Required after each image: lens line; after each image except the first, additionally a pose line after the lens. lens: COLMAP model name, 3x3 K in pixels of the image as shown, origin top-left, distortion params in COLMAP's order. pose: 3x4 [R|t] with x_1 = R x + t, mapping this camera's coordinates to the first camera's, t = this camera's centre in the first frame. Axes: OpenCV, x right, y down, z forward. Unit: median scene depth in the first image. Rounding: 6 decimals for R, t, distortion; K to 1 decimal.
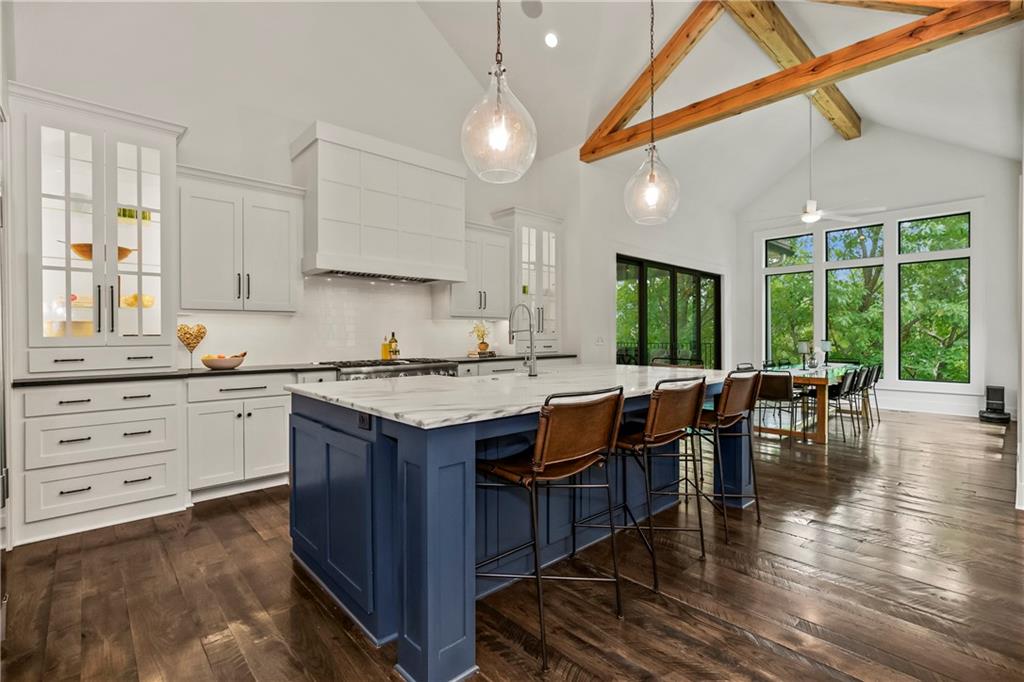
lens RADIAL K [[475.1, 0, 513.9], [0, 475.1, 341.0], [0, 0, 1]] dist [-0.010922, 0.001807]
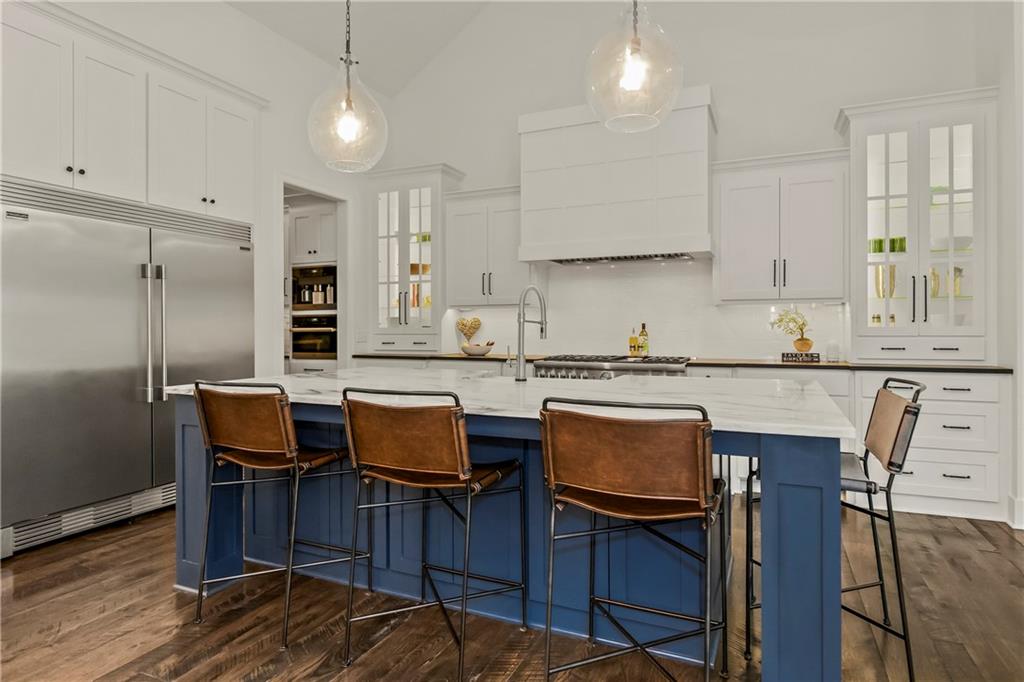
lens RADIAL K [[573.5, 0, 514.4], [0, 573.5, 331.7], [0, 0, 1]] dist [-0.007284, -0.002408]
pose [[0.398223, 0.003806, -0.917281, 0.647629], [-0.014058, 0.999899, -0.001954, 0.000760], [0.917181, 0.013673, 0.398236, 0.461775]]
